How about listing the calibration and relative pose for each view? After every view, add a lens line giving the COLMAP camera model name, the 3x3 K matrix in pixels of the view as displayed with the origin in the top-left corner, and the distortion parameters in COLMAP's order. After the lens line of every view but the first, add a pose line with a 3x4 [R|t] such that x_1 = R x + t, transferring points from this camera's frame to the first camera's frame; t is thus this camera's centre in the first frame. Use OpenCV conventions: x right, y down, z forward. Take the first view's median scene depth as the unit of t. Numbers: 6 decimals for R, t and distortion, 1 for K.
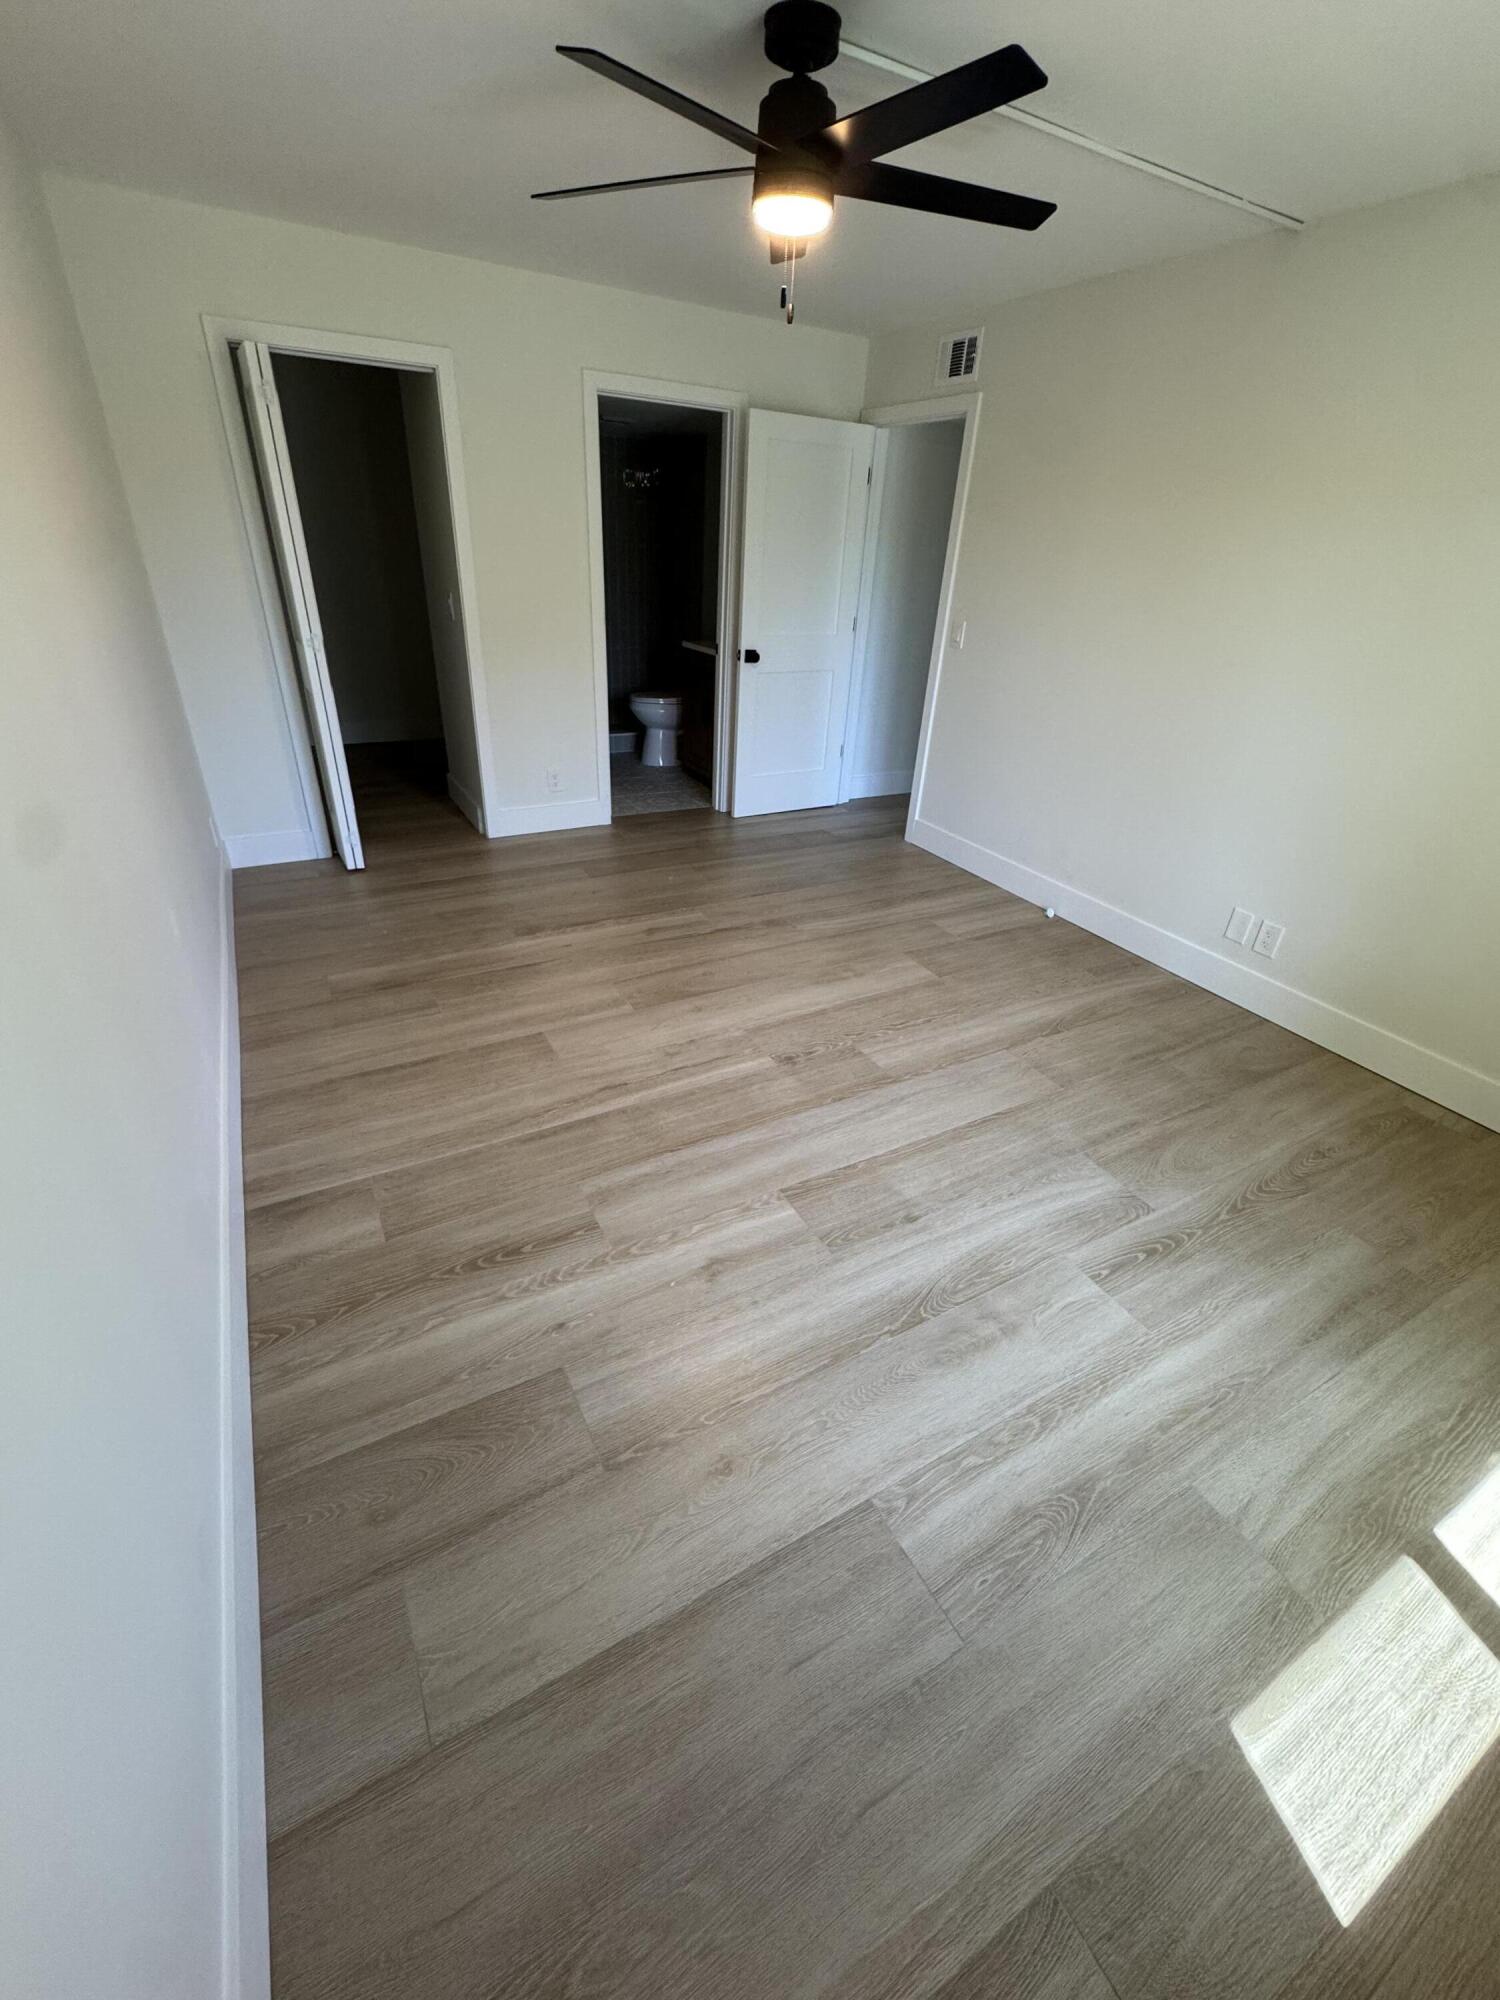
lens RADIAL K [[803.7, 0, 746.9], [0, 803.7, 998.0], [0, 0, 1]] dist [-0.001687, 0.000384]
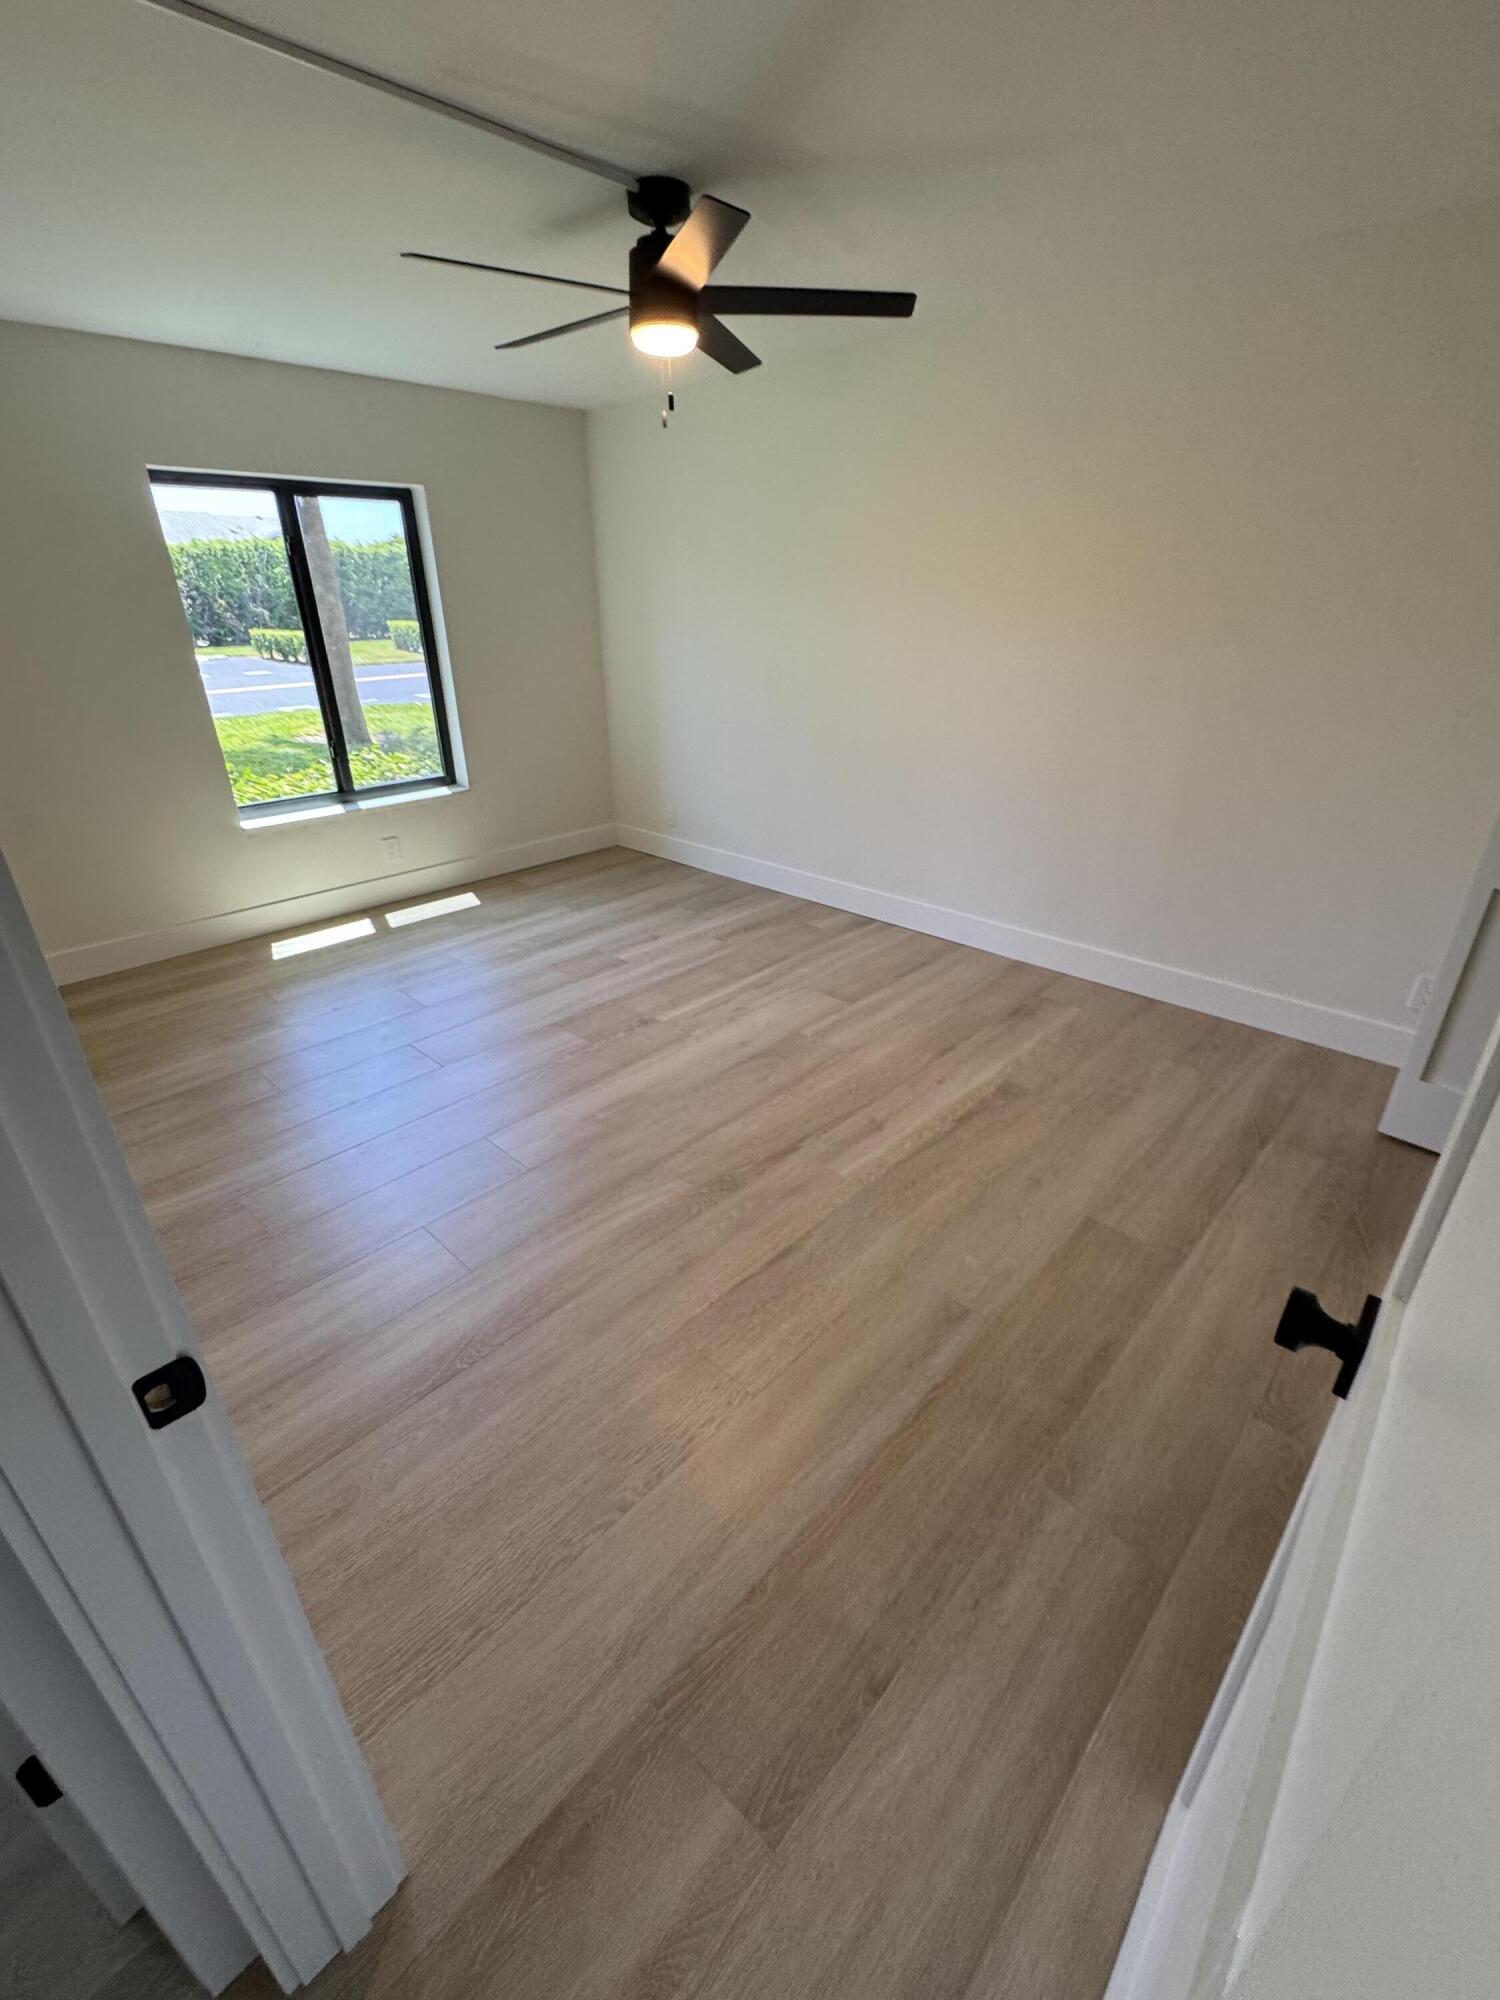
lens RADIAL K [[856.5, 0, 750.0], [0, 856.5, 1000.0], [0, 0, 1]] dist [0.003687, 0.000136]
pose [[-0.952425, 0.091441, -0.290733, 0.283545], [-0.184834, 0.585182, 0.789556, -1.020576], [0.242329, 0.805730, -0.540441, 1.775861]]
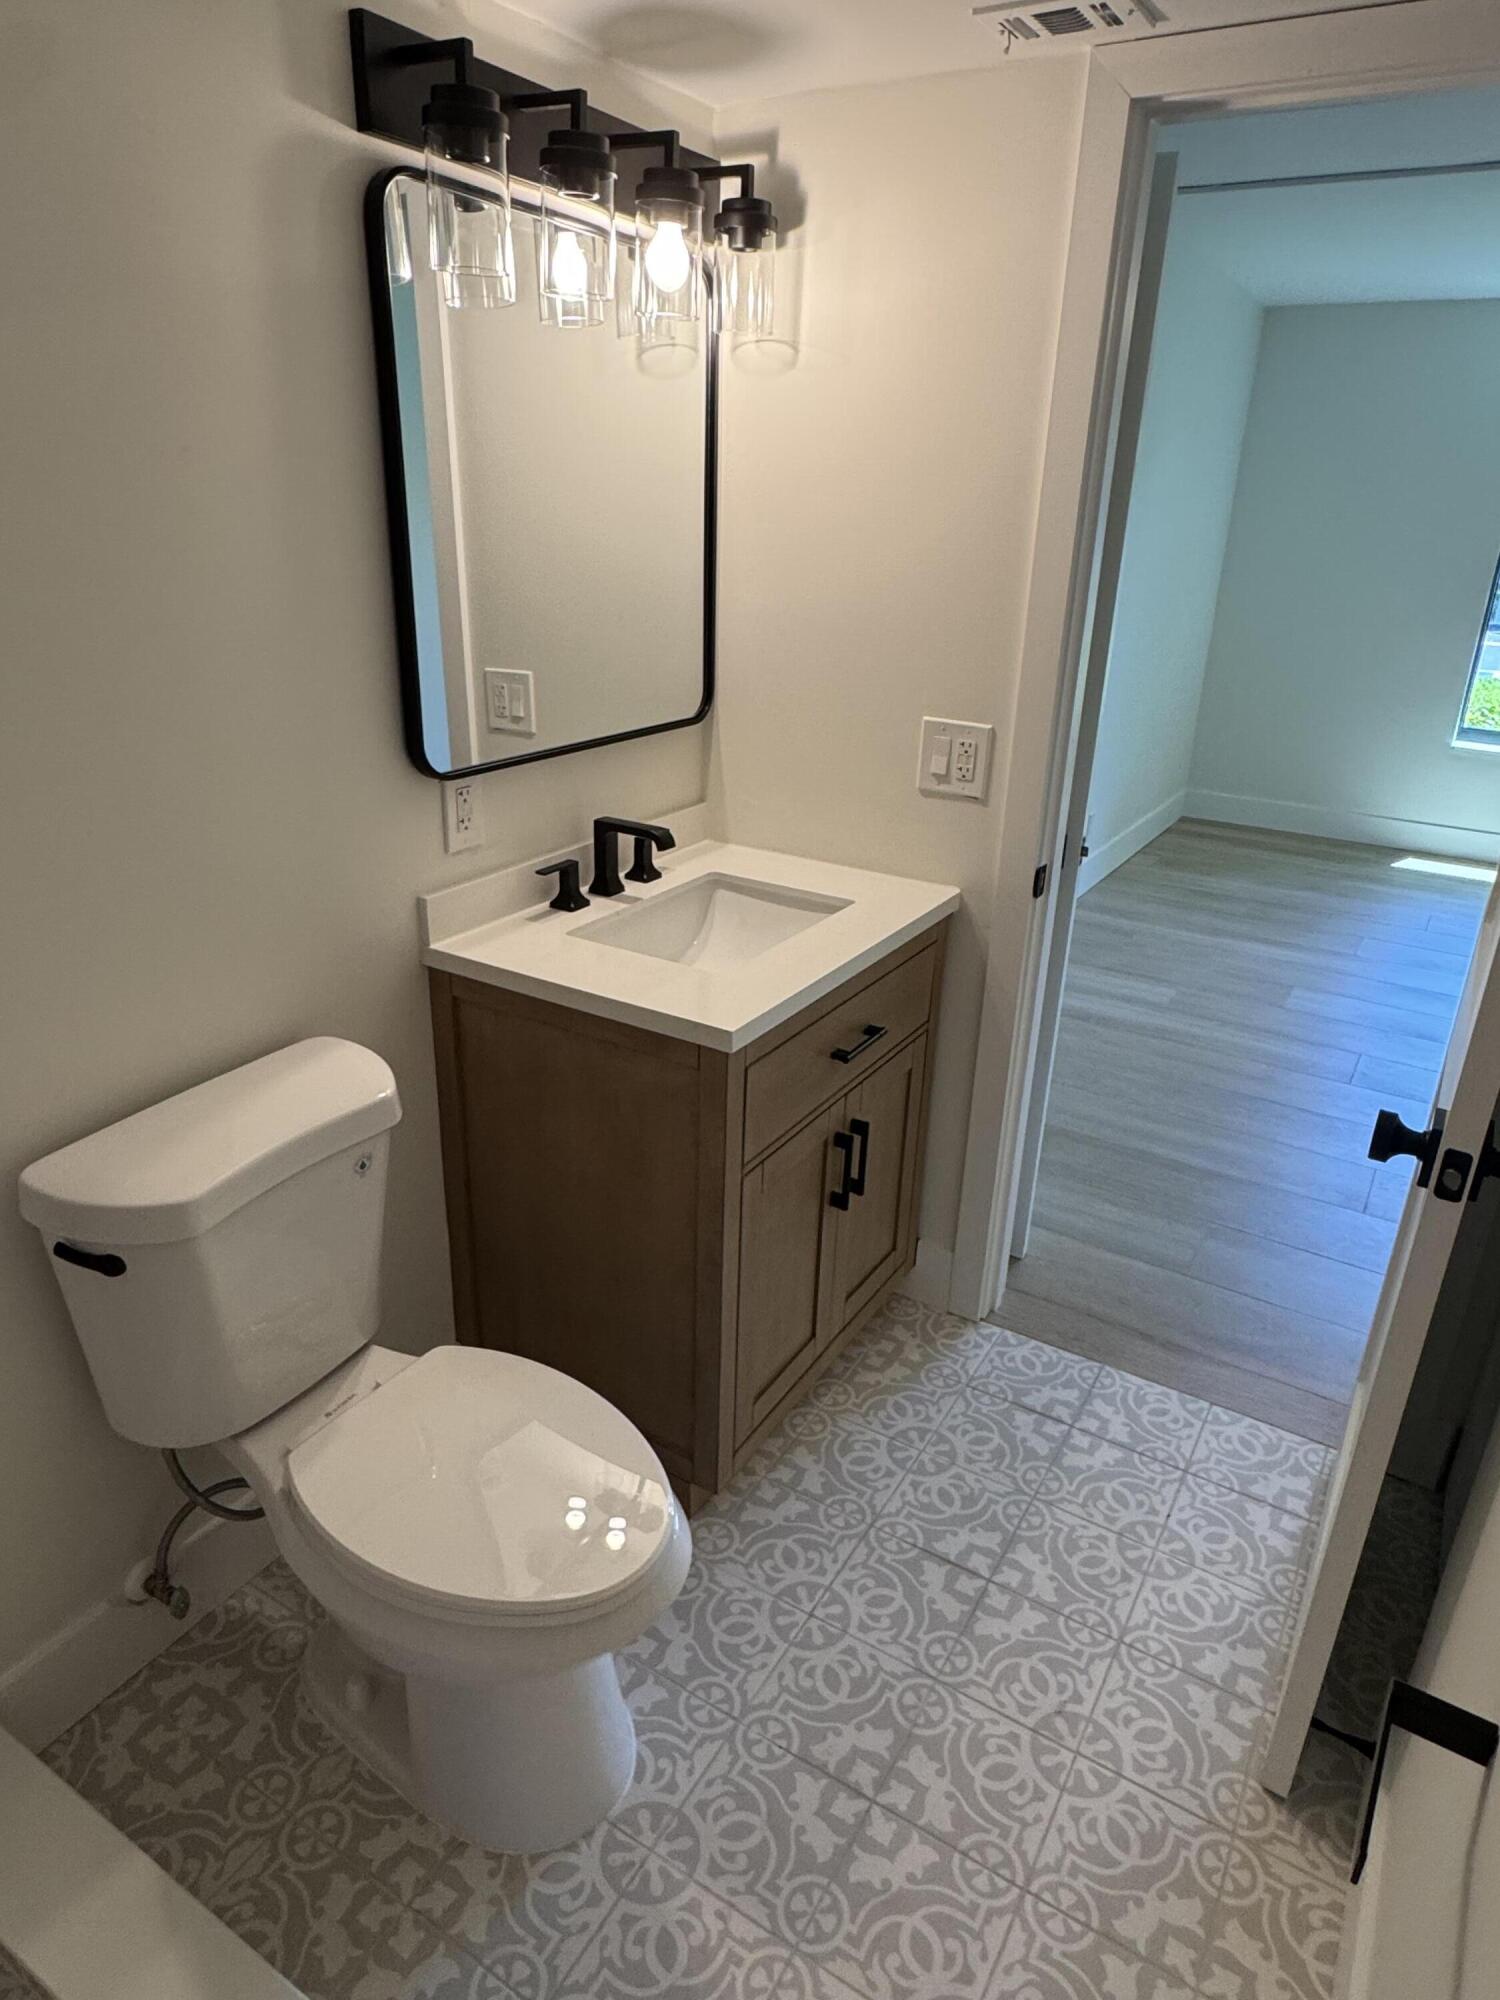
lens RADIAL K [[1227.4, 0, 762.5], [0, 1227.4, 1014.2], [0, 0, 1]] dist [-0.001140, 0.000293]
pose [[-0.497804, -0.397335, 0.770919, -0.653495], [0.377491, 0.701004, 0.605057, -1.307198], [-0.780828, 0.592215, -0.198972, 2.201455]]
